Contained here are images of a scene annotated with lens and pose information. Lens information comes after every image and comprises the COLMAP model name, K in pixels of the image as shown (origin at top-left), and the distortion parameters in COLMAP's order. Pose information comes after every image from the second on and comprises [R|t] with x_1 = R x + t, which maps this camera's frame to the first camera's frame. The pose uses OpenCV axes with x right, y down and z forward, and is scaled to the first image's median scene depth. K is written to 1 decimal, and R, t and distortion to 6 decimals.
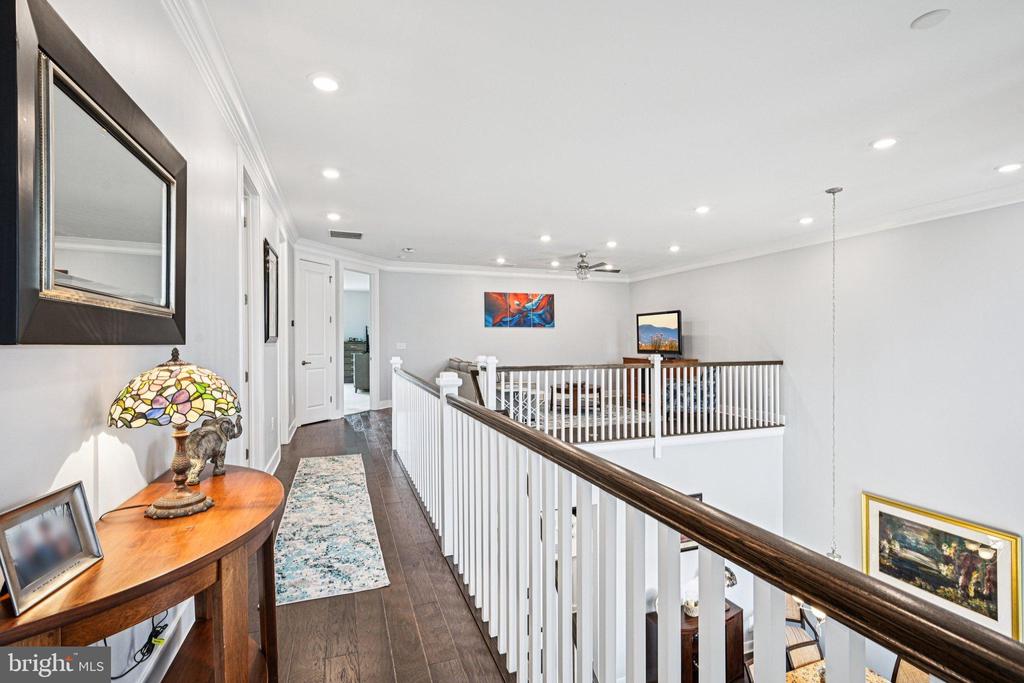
lens RADIAL K [[473.6, 0, 513.7], [0, 473.6, 342.3], [0, 0, 1]] dist [0.000367, -0.000269]
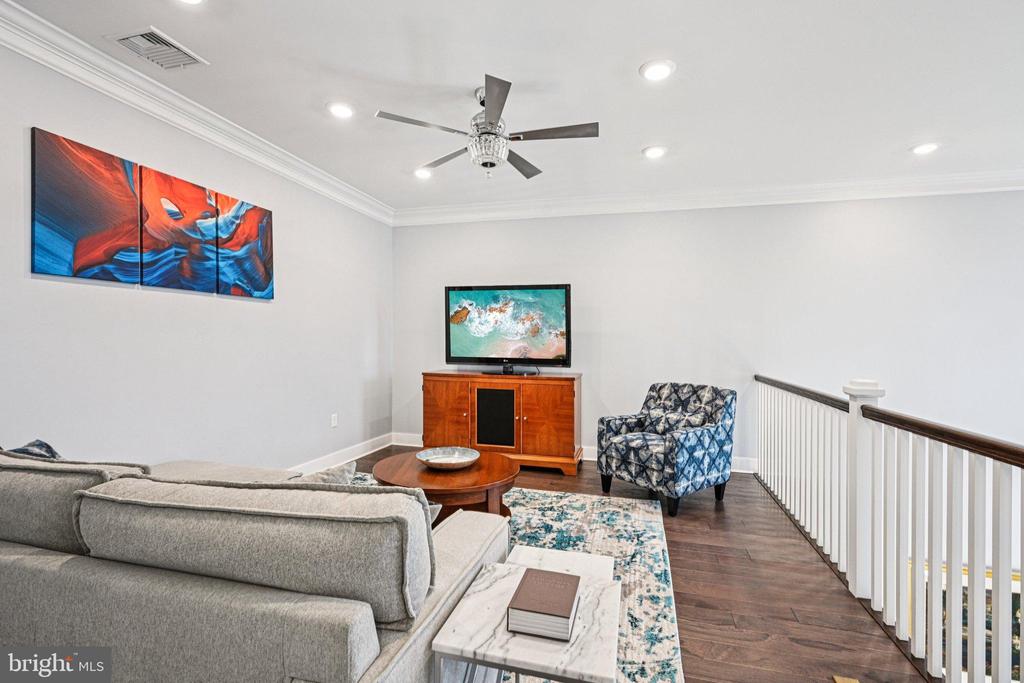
lens RADIAL K [[473.6, 0, 508.7], [0, 473.6, 342.7], [0, 0, 1]] dist [0.000367, -0.000269]
pose [[0.591959, 0.008181, 0.805926, -0.108185], [-0.014803, 0.999890, 0.000724, -0.000849], [-0.805832, -0.012359, 0.592016, 0.646605]]
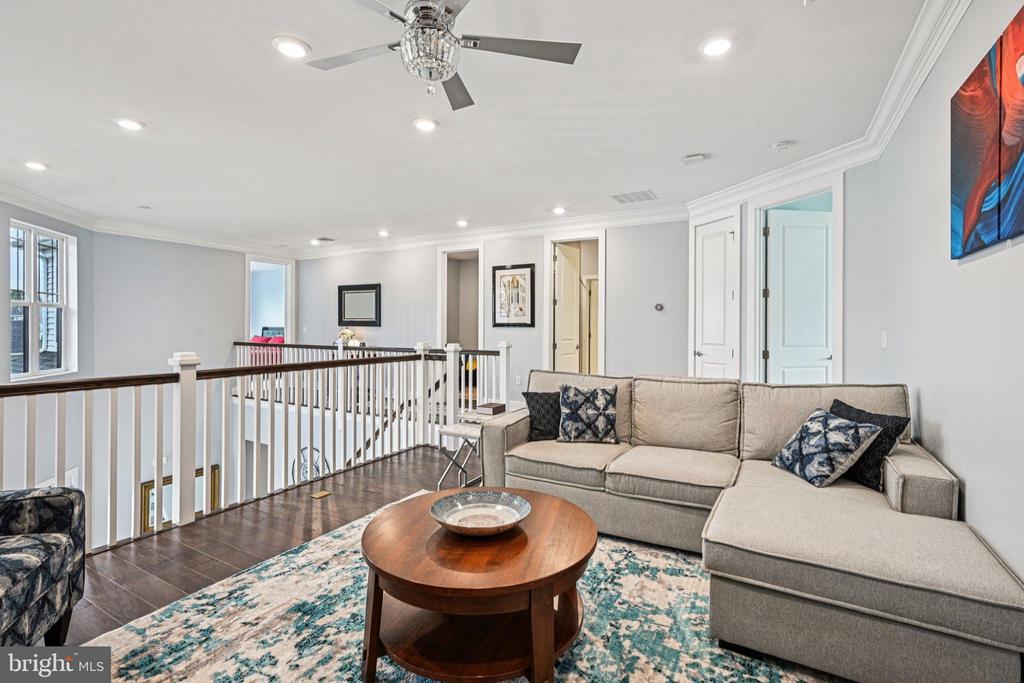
lens RADIAL K [[473.6, 0, 511.0], [0, 473.6, 332.9], [0, 0, 1]] dist [0.000367, -0.000269]
pose [[-0.762248, 0.002901, -0.647279, 0.230182], [-0.002699, 0.999967, 0.007661, -0.000462], [0.647280, 0.007586, -0.762215, 1.011703]]
